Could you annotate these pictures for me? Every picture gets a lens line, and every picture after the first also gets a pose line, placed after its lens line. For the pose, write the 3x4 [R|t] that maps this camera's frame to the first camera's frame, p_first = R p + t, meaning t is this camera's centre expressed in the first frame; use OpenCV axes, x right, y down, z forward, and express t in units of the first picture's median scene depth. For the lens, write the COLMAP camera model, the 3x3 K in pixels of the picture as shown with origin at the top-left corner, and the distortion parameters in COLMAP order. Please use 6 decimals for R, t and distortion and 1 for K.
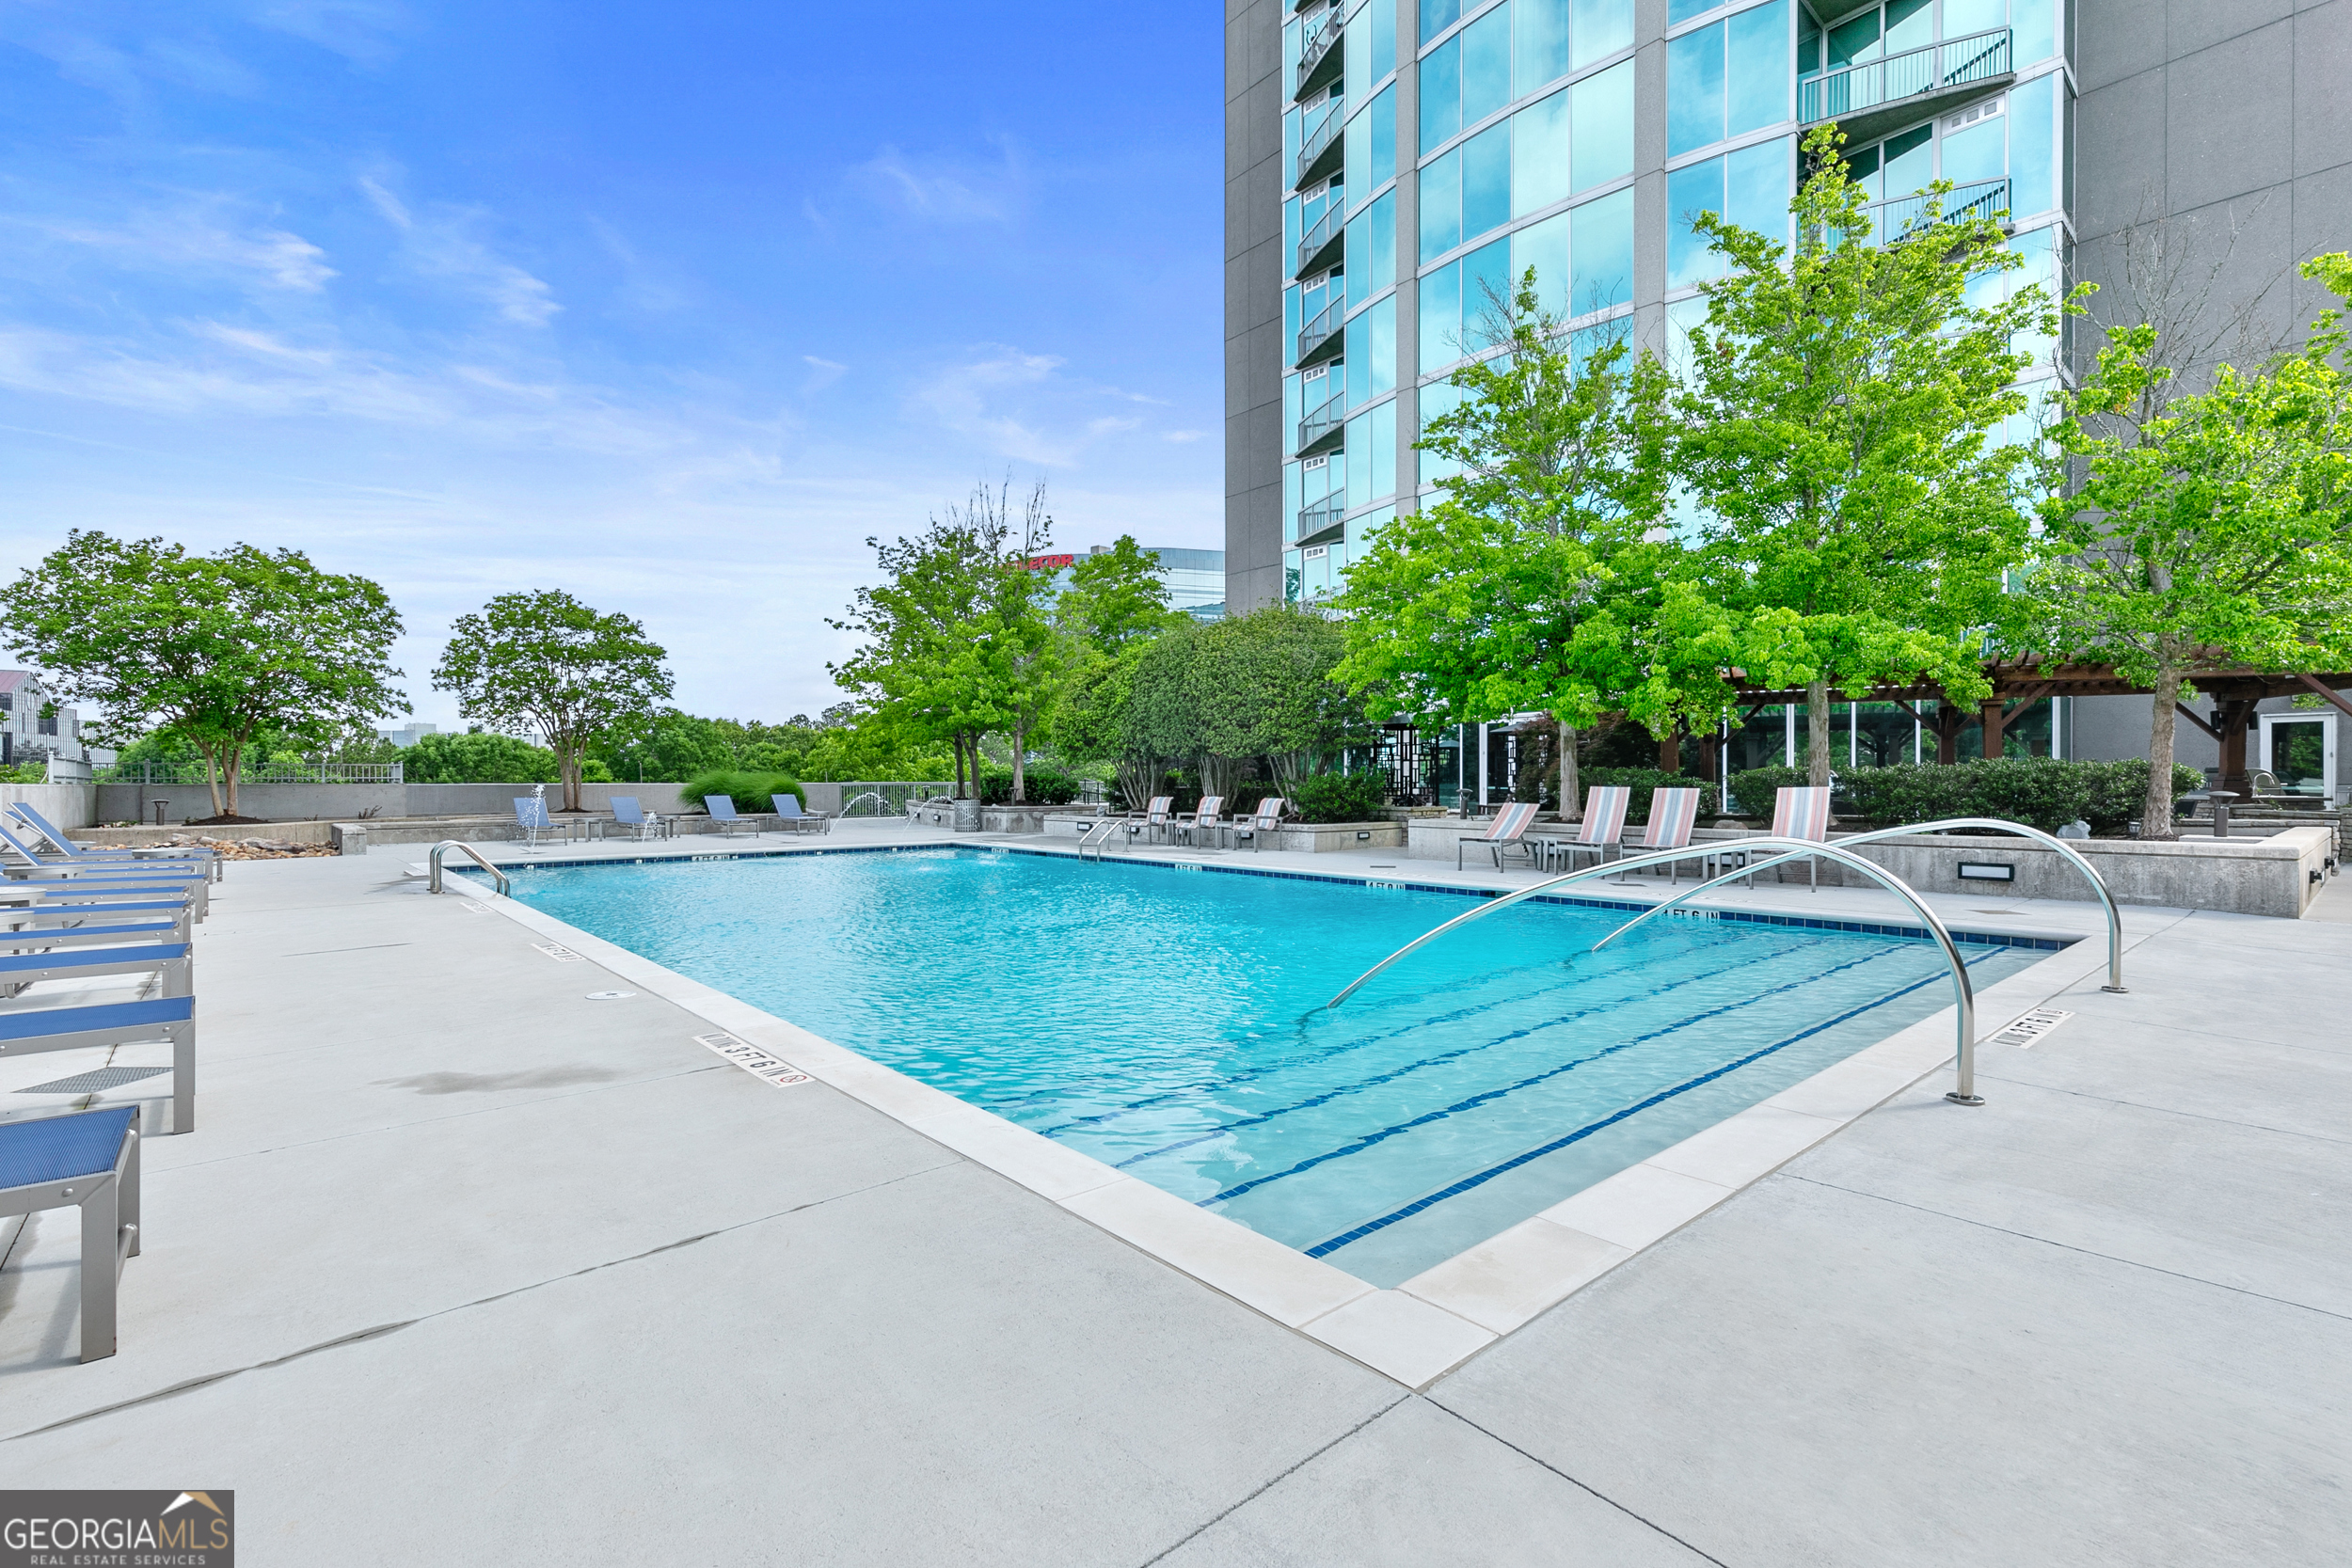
lens RADIAL K [[1058.6, 0, 1192.7], [0, 1058.6, 783.3], [0, 0, 1]] dist [0.008446, -0.000635]
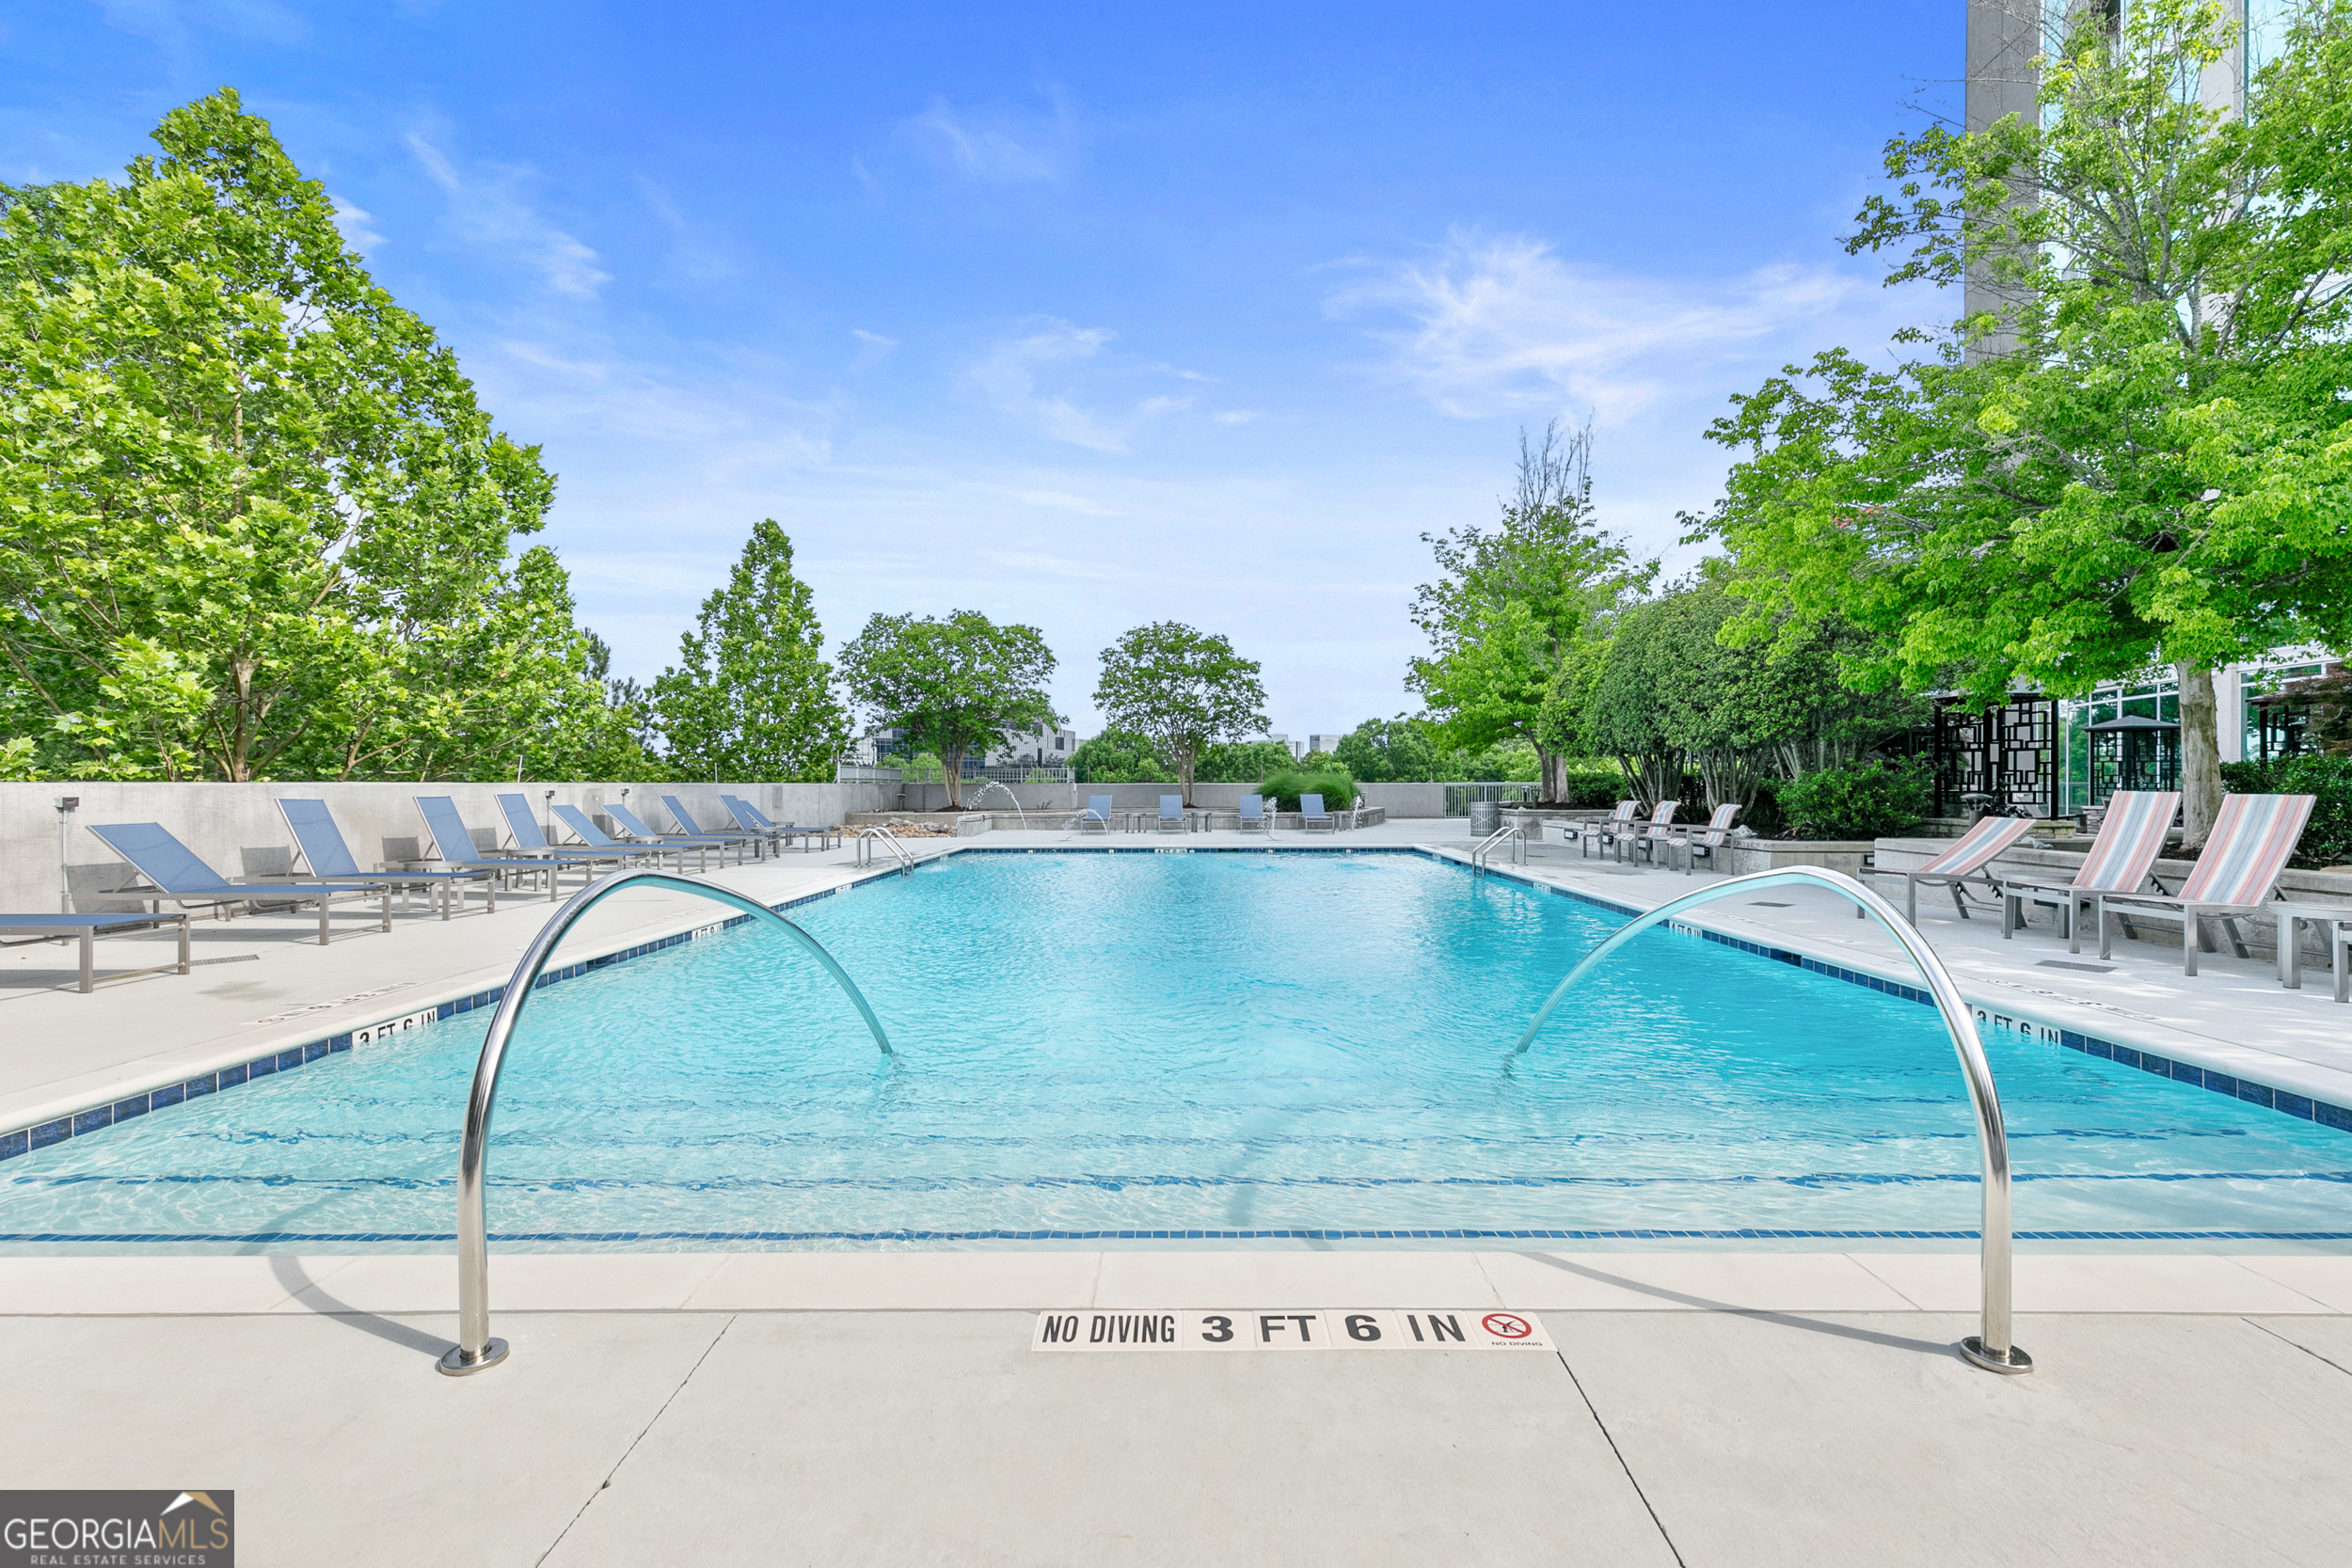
lens RADIAL K [[1058.6, 0, 1182.5], [0, 1058.6, 787.6], [0, 0, 1]] dist [0.008446, -0.000635]
pose [[0.765304, 0.001924, -0.643666, 0.204537], [0.000659, 0.999993, 0.003773, -0.000224], [0.643668, -0.003311, 0.765297, 0.130774]]
